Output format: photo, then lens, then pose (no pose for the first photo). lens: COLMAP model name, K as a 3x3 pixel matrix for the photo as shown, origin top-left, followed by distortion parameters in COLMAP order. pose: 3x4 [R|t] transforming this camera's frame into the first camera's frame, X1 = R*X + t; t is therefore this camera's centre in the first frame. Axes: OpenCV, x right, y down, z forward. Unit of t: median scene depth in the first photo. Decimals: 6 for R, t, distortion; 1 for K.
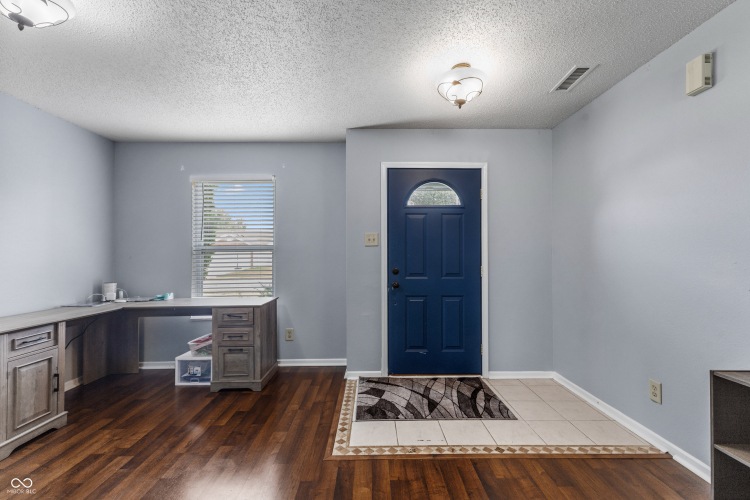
lens RADIAL K [[325.5, 0, 368.2], [0, 325.5, 263.2], [0, 0, 1]] dist [0.017253, -0.005053]
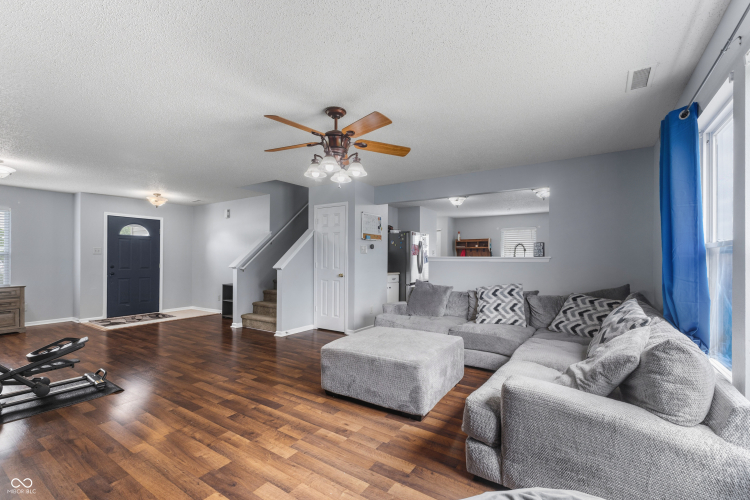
lens RADIAL K [[325.5, 0, 374.1], [0, 325.5, 256.6], [0, 0, 1]] dist [0.017253, -0.005053]
pose [[0.586022, 0.010903, 0.810222, -0.619705], [-0.008905, 0.999936, -0.007015, -0.036971], [-0.810246, -0.003104, 0.586082, -1.525208]]
